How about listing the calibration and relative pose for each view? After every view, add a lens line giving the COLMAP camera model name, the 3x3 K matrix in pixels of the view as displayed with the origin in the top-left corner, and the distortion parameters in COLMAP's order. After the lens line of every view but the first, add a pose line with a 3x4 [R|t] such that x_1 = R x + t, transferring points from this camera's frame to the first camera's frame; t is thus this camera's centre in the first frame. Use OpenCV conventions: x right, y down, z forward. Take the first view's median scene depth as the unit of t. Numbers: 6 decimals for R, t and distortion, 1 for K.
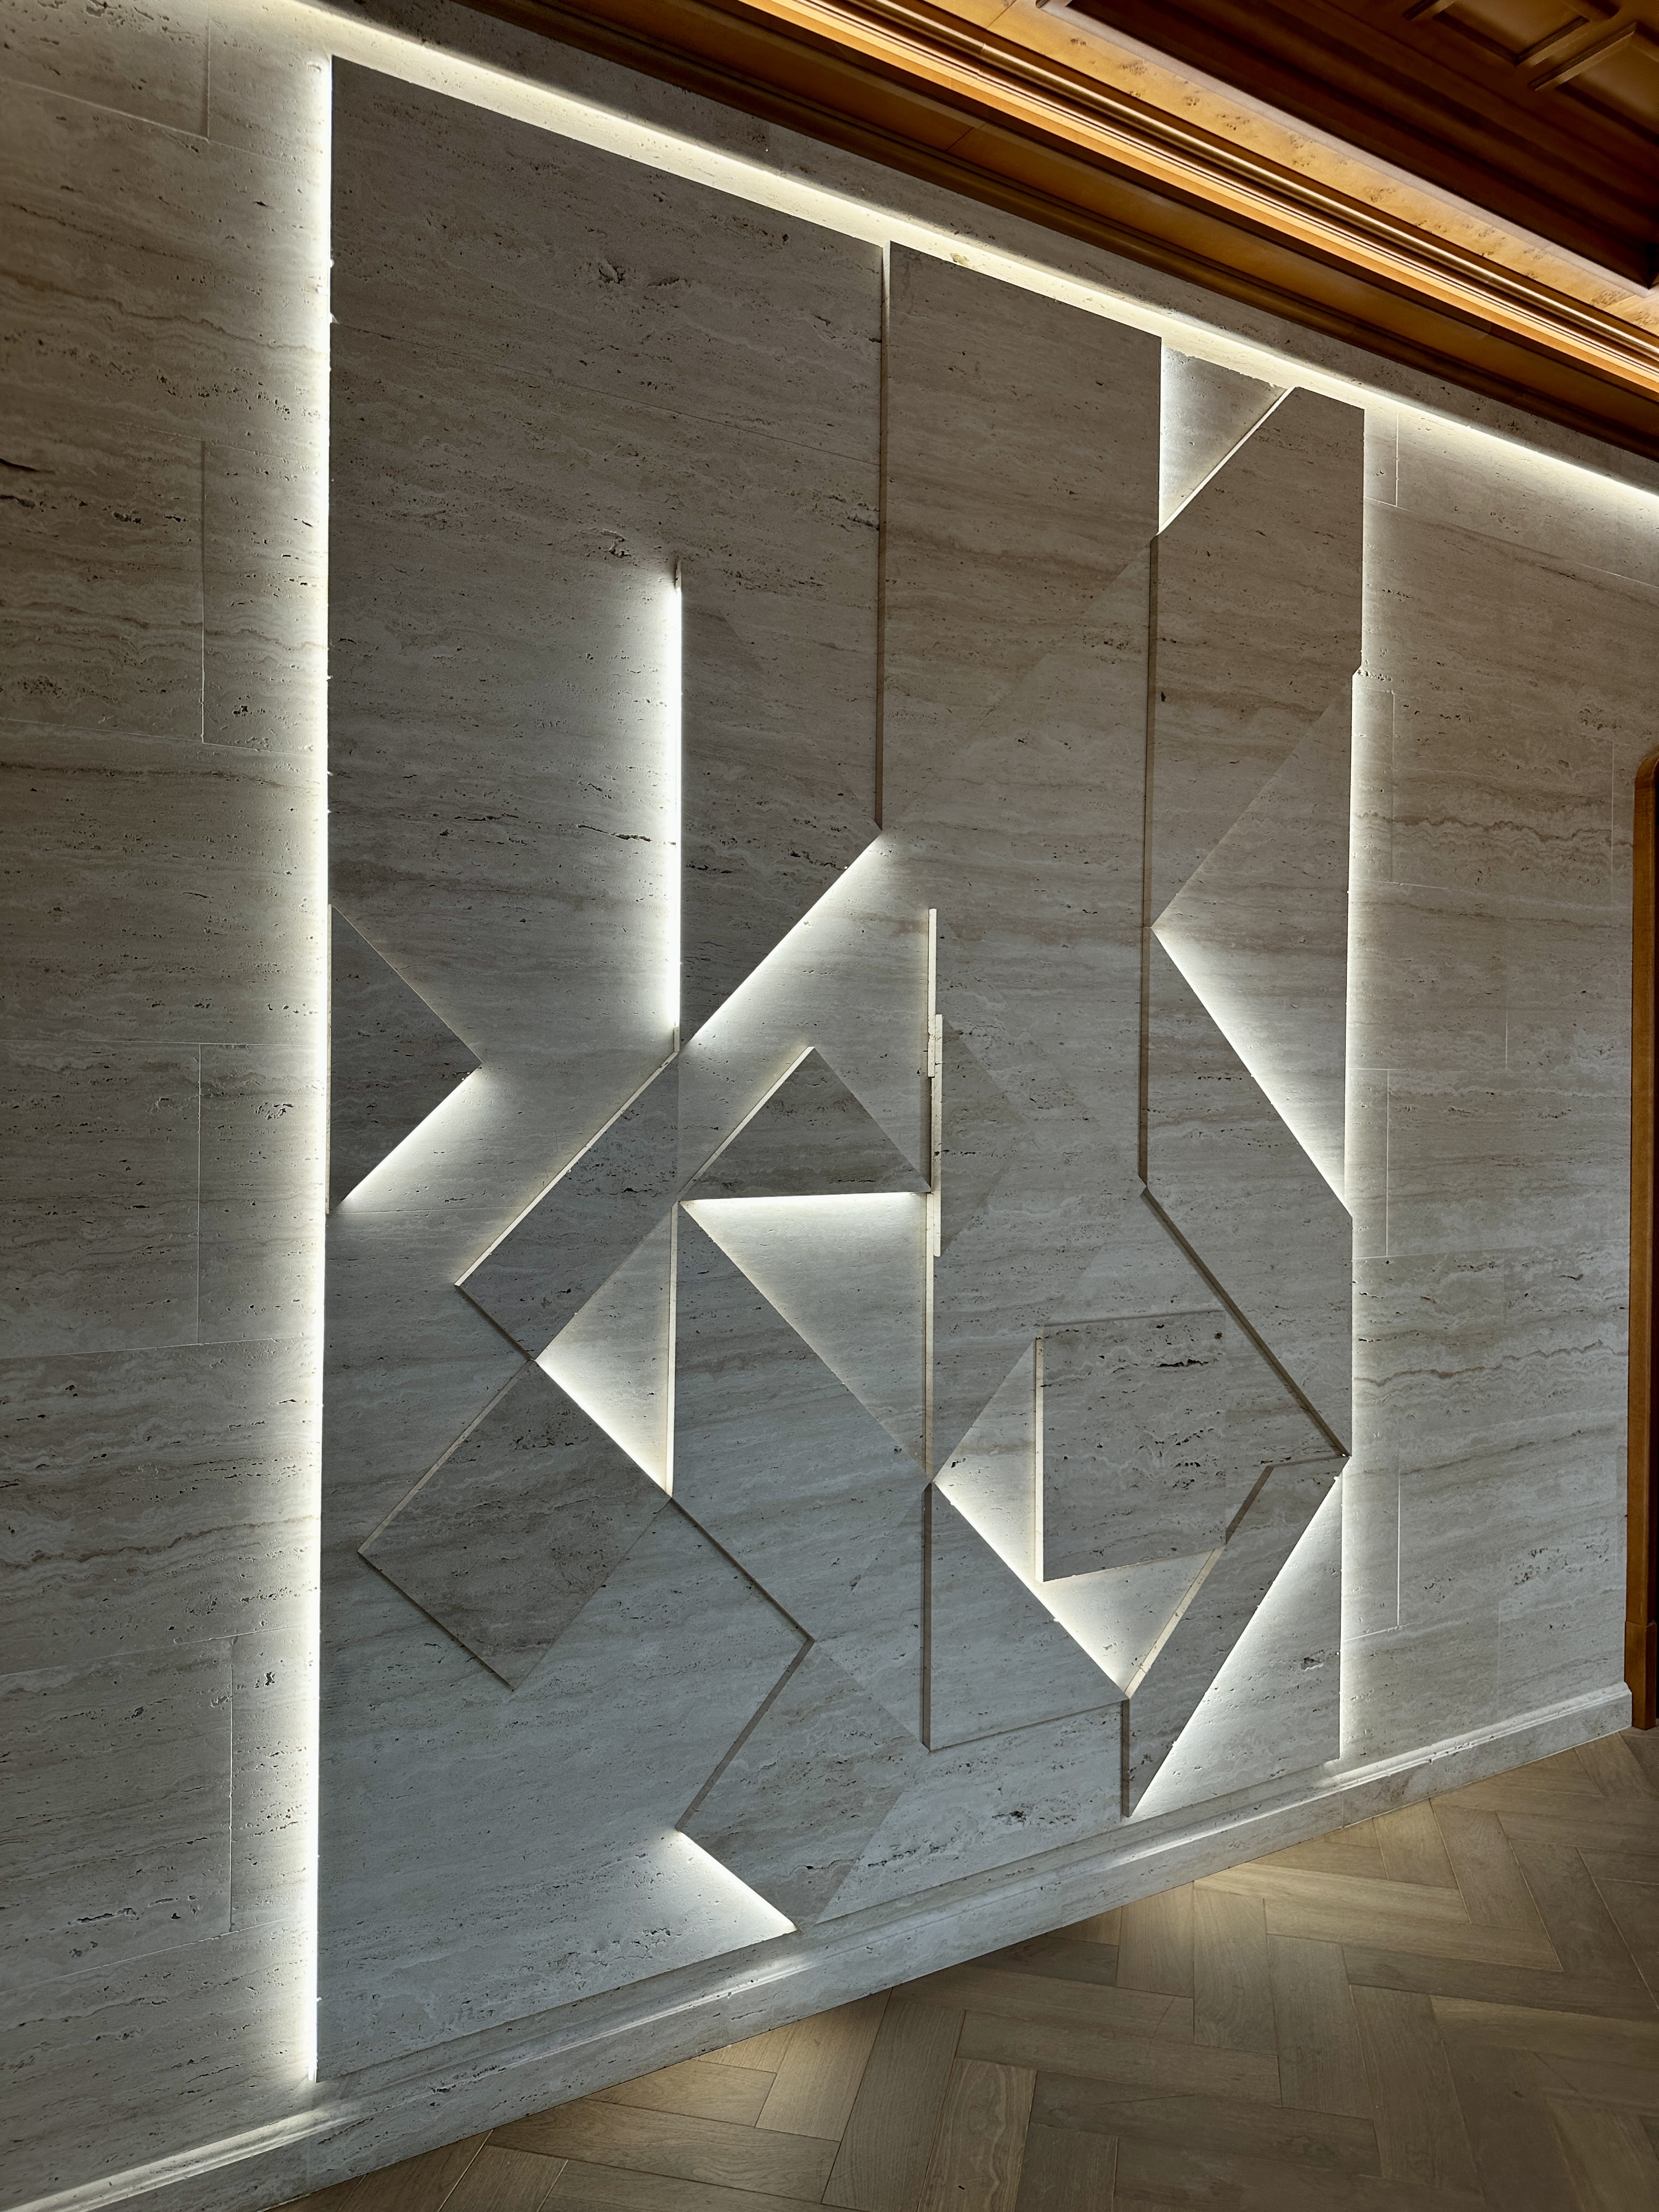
lens RADIAL K [[1562.5, 0, 829.5], [0, 1562.5, 1106.0], [0, 0, 1]] dist [0.084526, -0.097270]
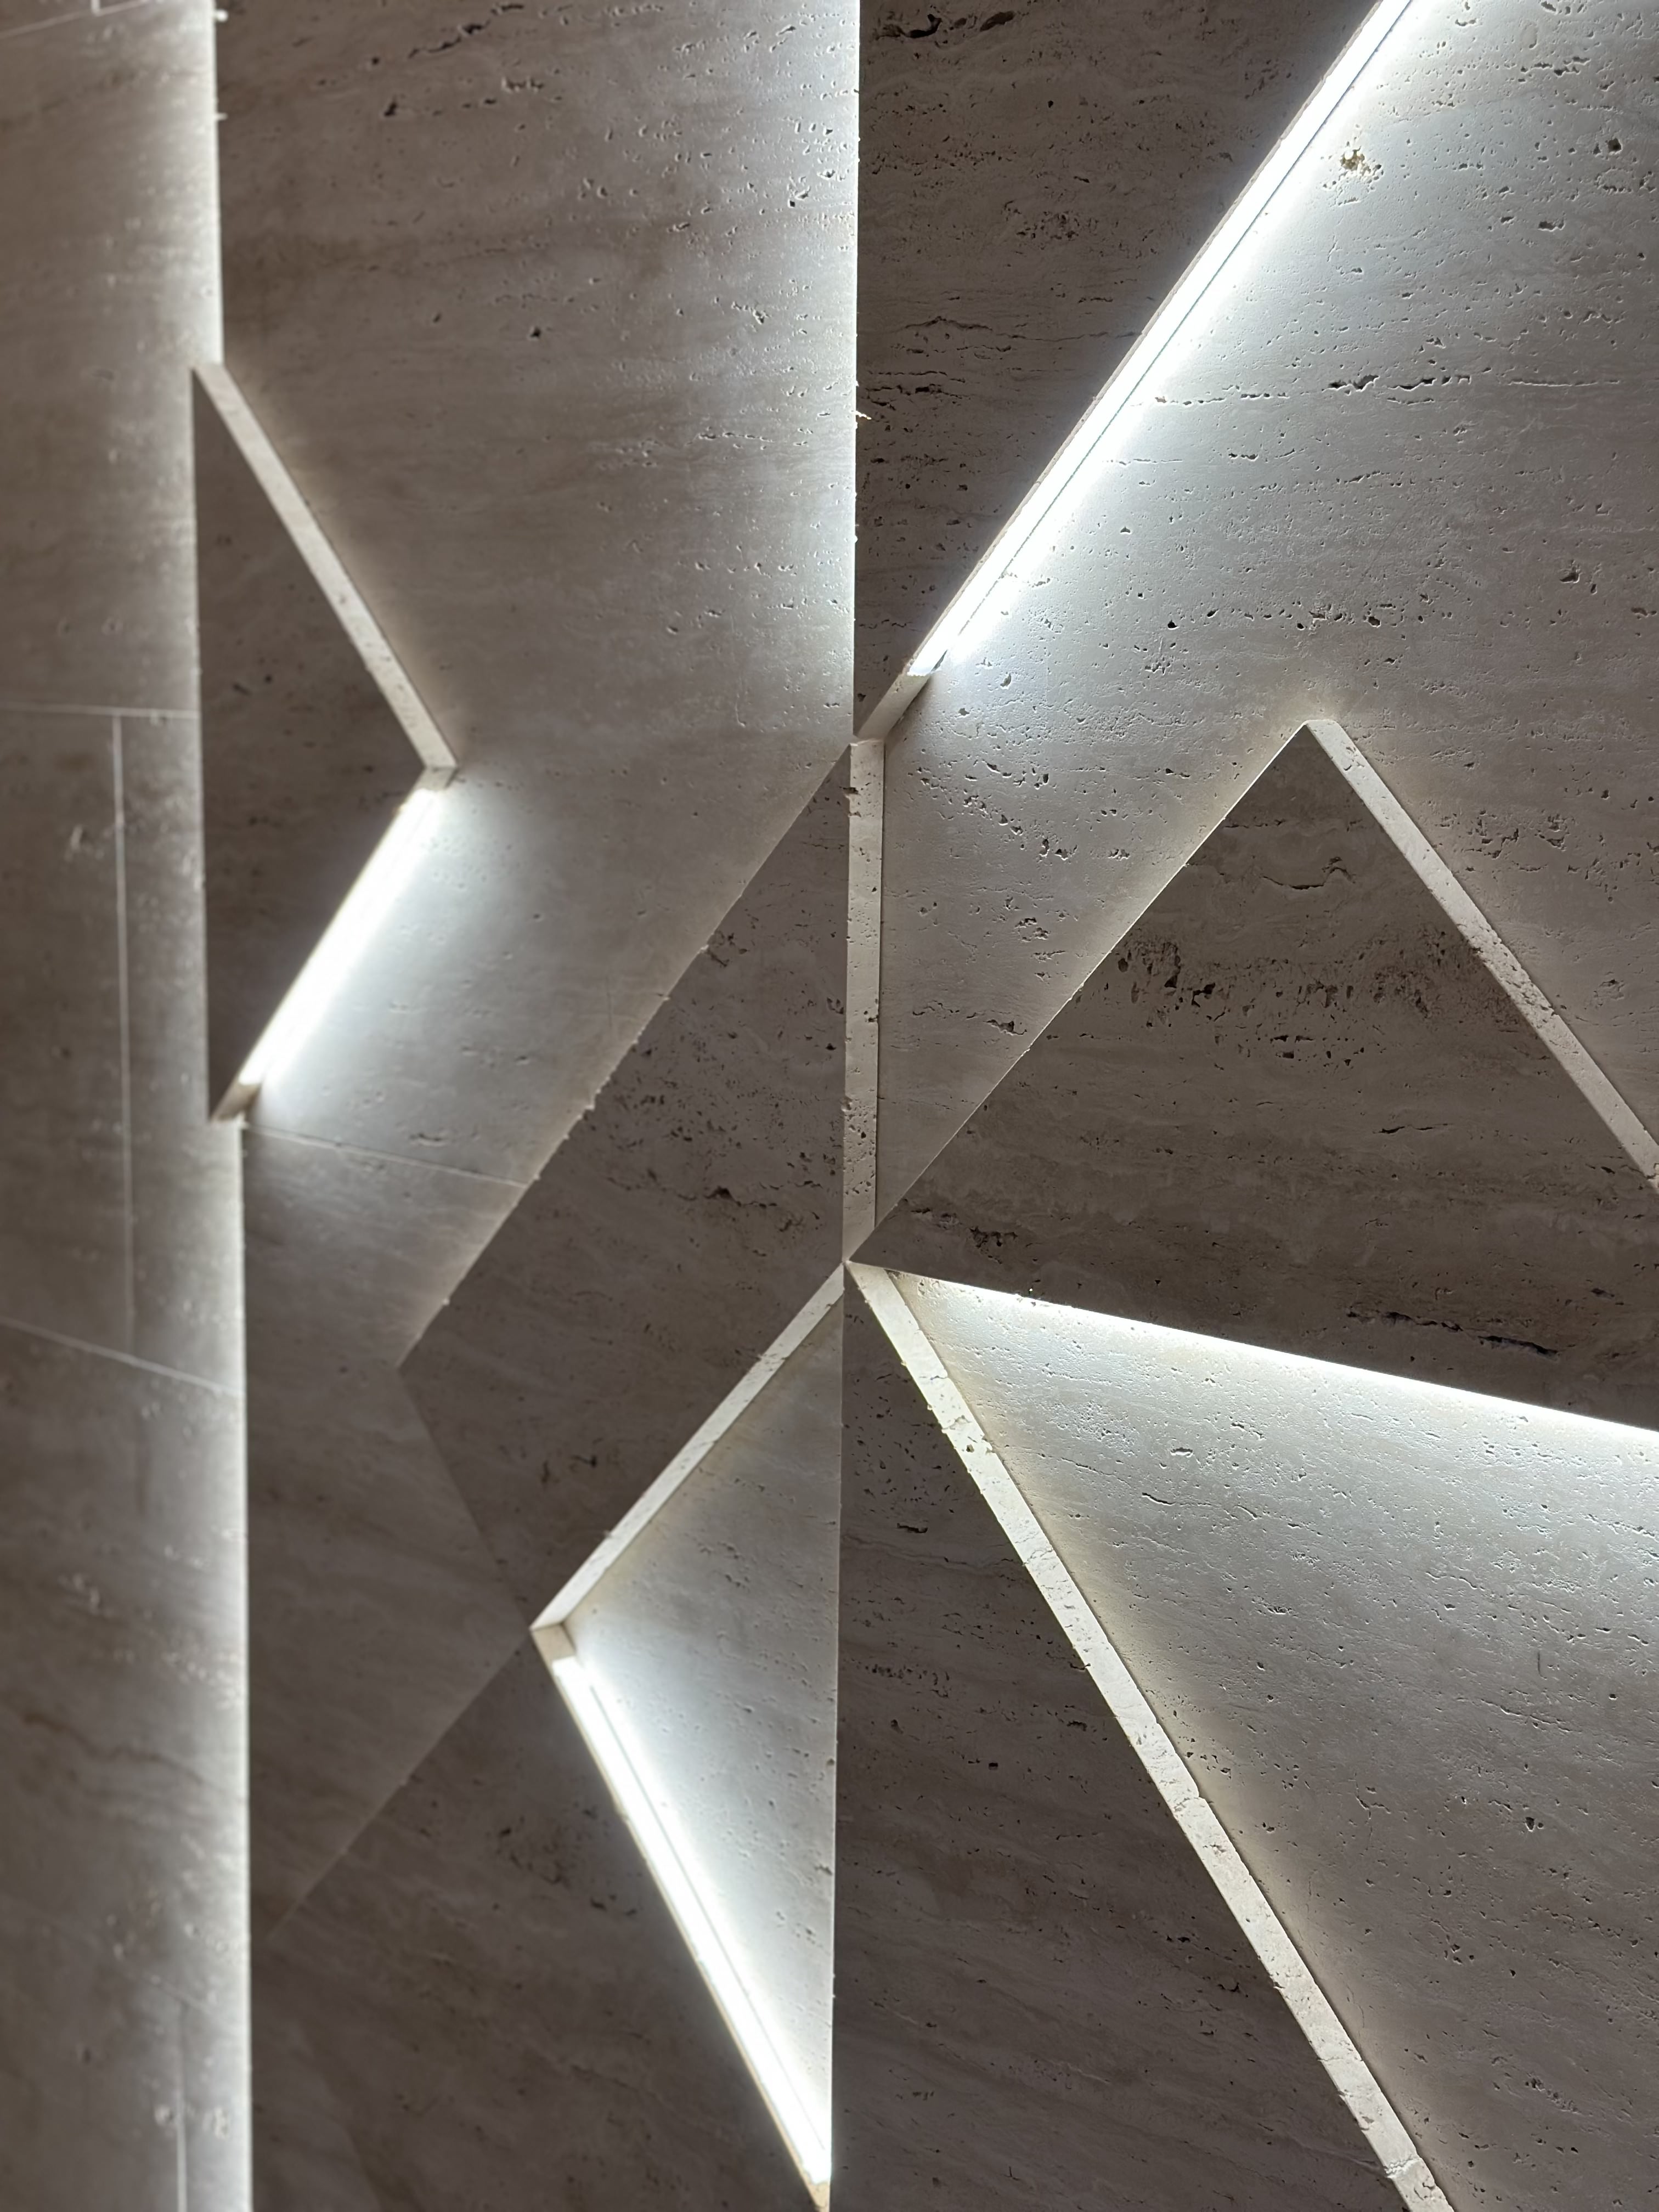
lens RADIAL K [[3045.0, 0, 829.5], [0, 3045.0, 1106.0], [0, 0, 1]] dist [0.103467, -0.041065]
pose [[0.202710, 0.137396, -0.969552, 0.387068], [-0.016875, 0.990451, 0.136830, -0.038768], [0.979093, -0.011375, 0.203093, 0.772152]]
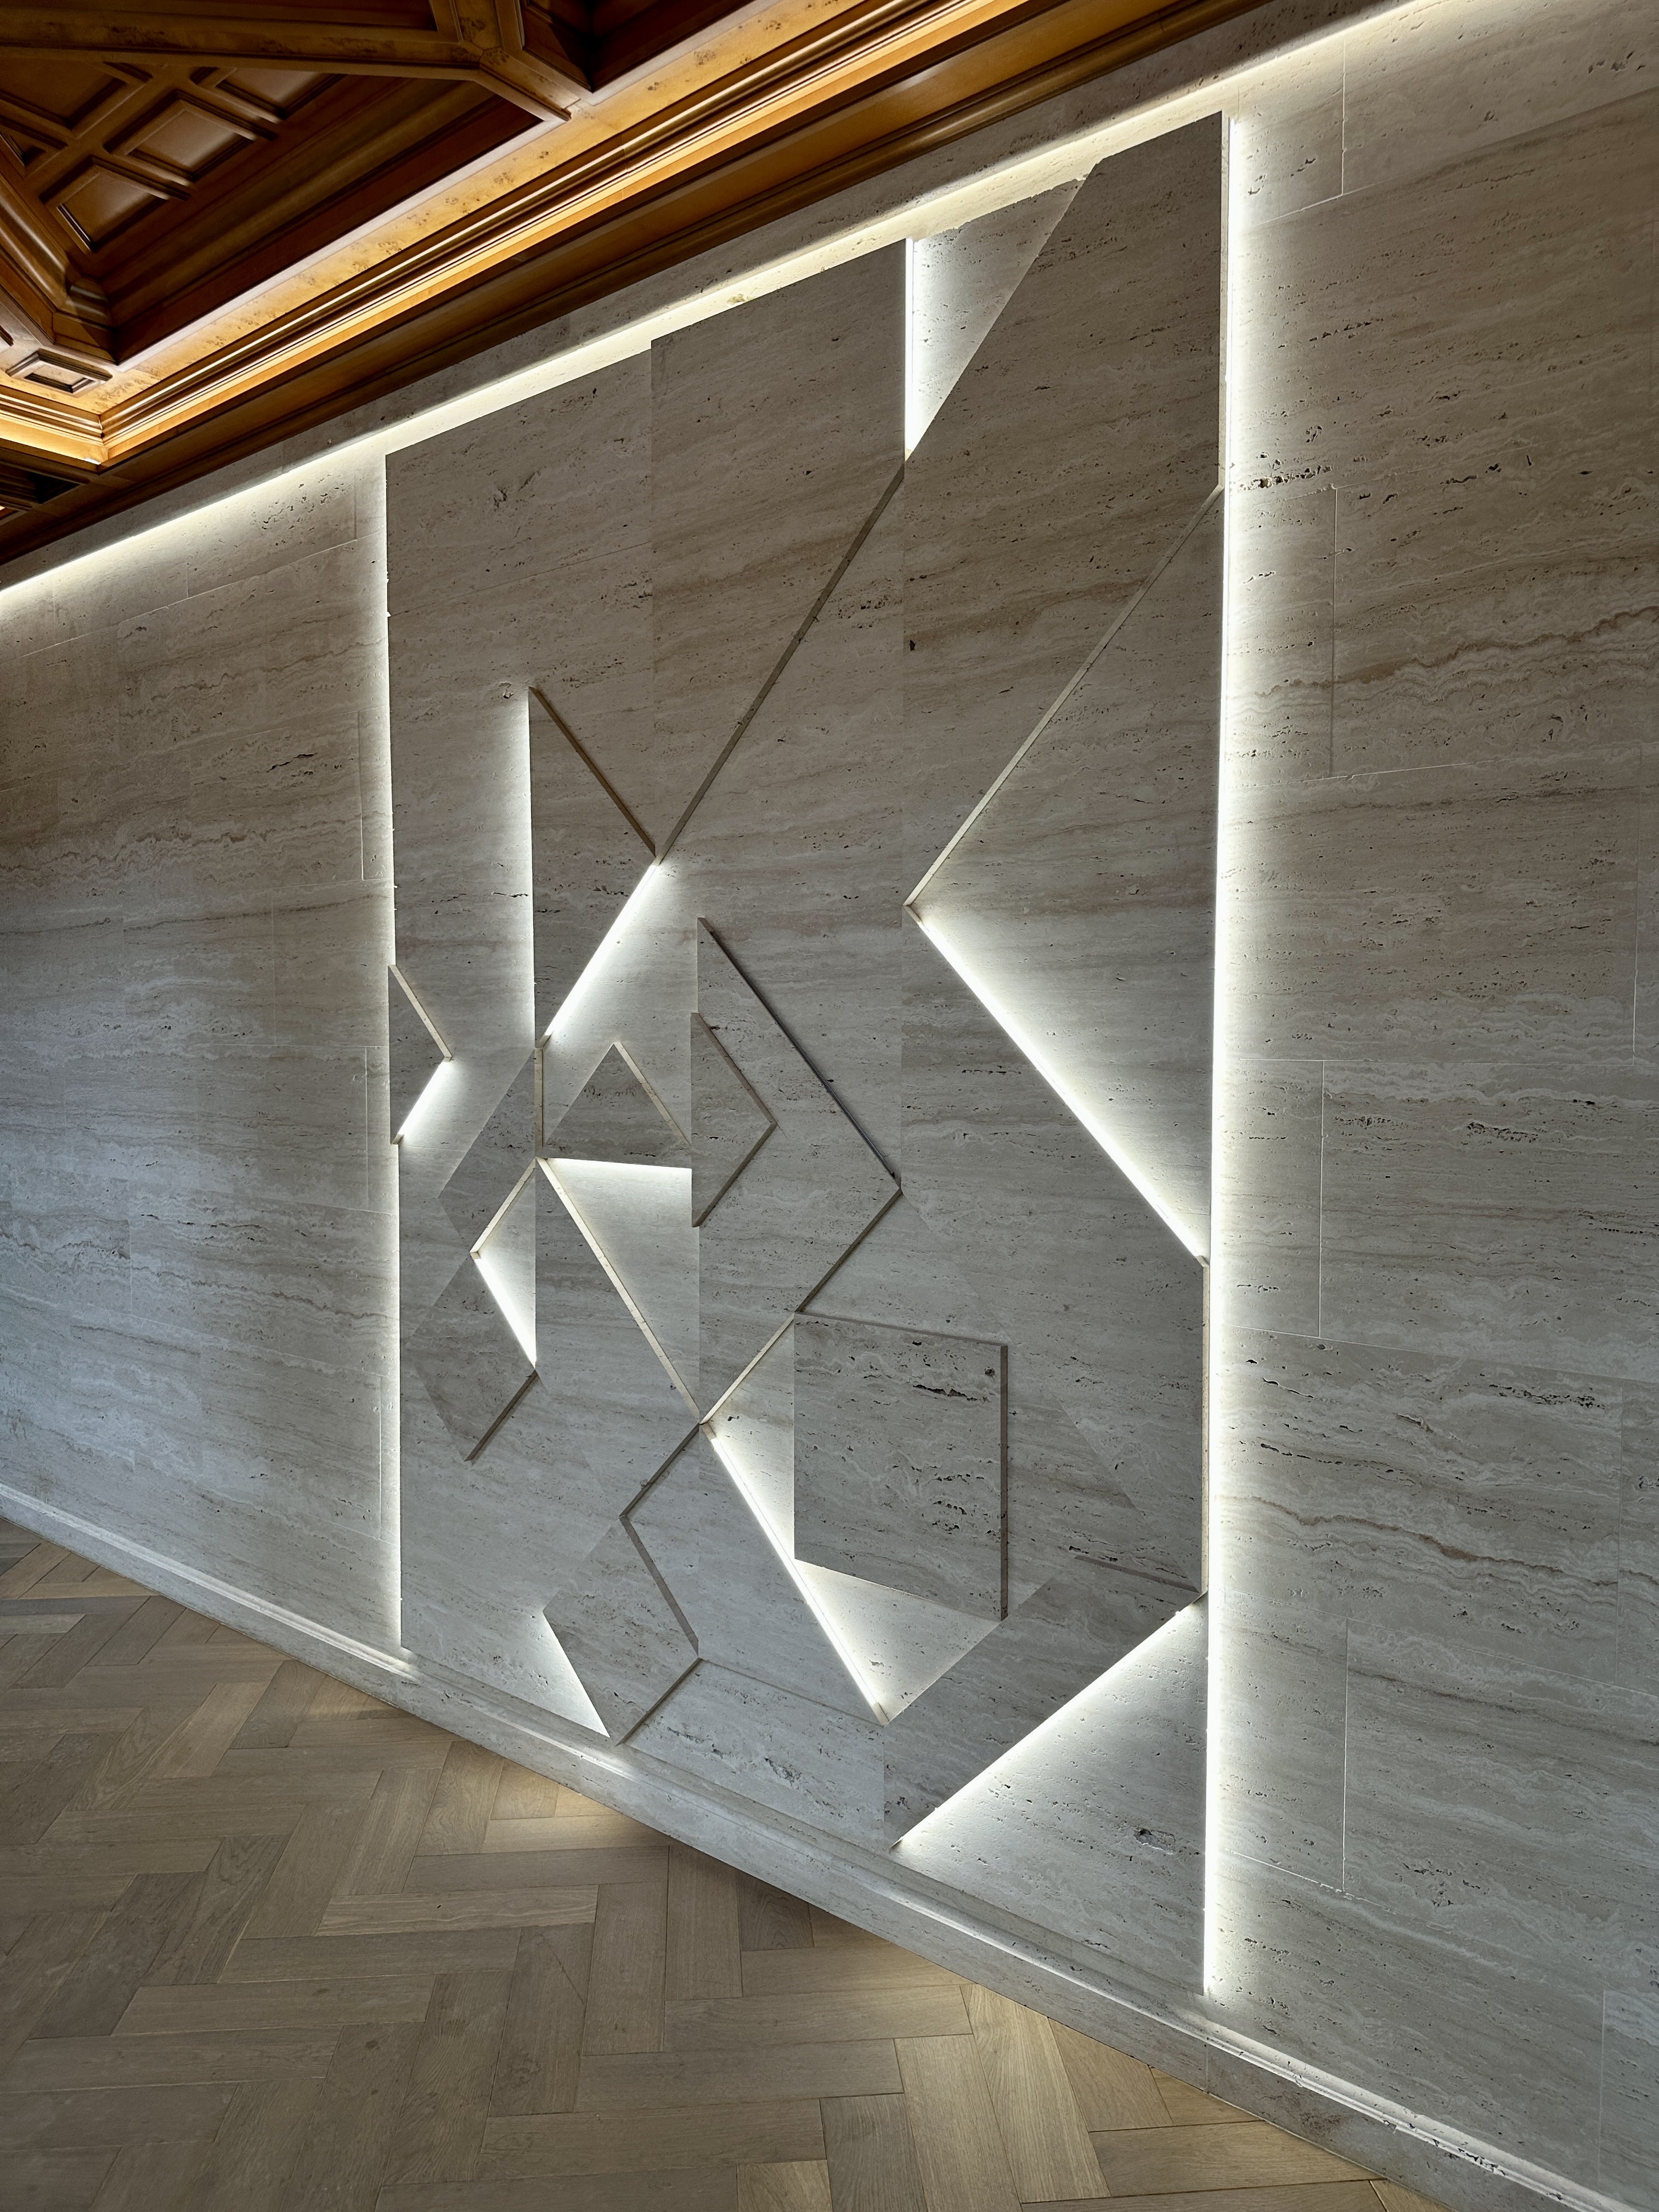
lens RADIAL K [[1549.9, 0, 829.5], [0, 1549.9, 1106.0], [0, 0, 1]] dist [0.116617, -0.162138]
pose [[0.308638, 0.040831, -0.950303, 1.117315], [-0.005714, 0.999140, 0.041074, -0.036266], [0.951162, -0.007247, 0.308606, 0.720474]]
